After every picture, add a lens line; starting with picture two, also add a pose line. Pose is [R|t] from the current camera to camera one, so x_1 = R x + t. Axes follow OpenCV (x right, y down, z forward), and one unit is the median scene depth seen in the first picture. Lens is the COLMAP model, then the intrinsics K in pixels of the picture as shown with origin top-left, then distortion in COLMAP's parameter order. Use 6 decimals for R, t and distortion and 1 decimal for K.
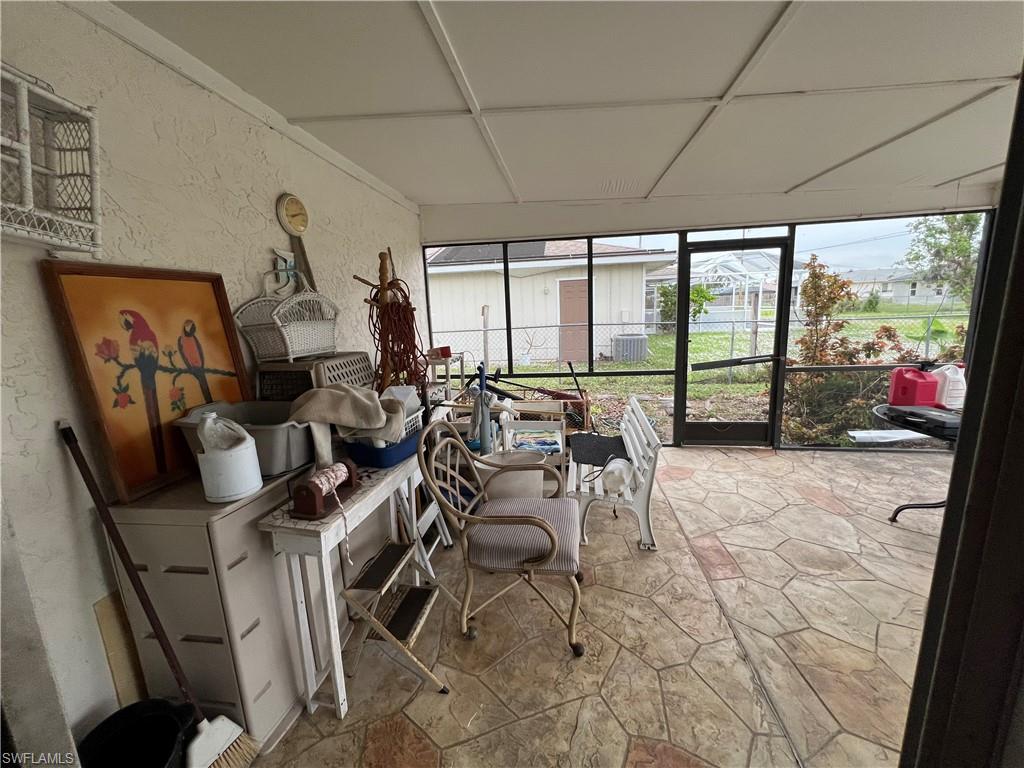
lens RADIAL K [[410.3, 0, 512.0], [0, 410.3, 384.0], [0, 0, 1]] dist [-0.003091, 0.000400]
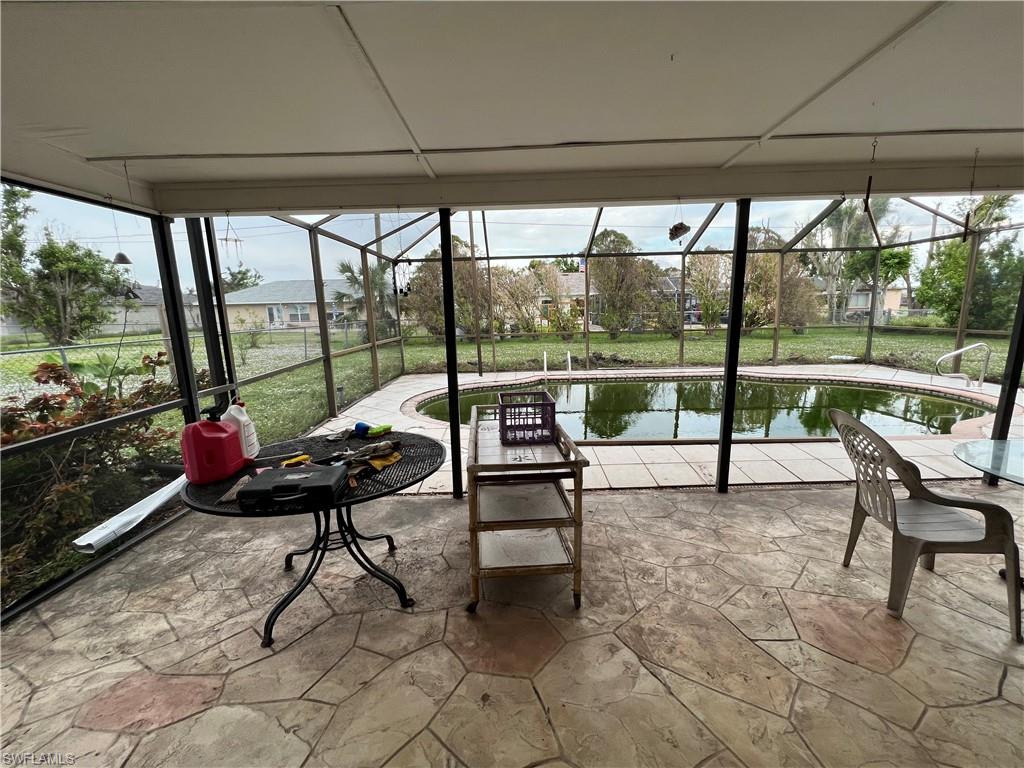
lens RADIAL K [[410.3, 0, 512.0], [0, 410.3, 384.0], [0, 0, 1]] dist [-0.003091, 0.000400]
pose [[-0.129522, -0.131058, 0.982877, 0.190759], [0.205906, 0.966065, 0.155950, -0.068488], [-0.969962, 0.222579, -0.098141, 0.403059]]
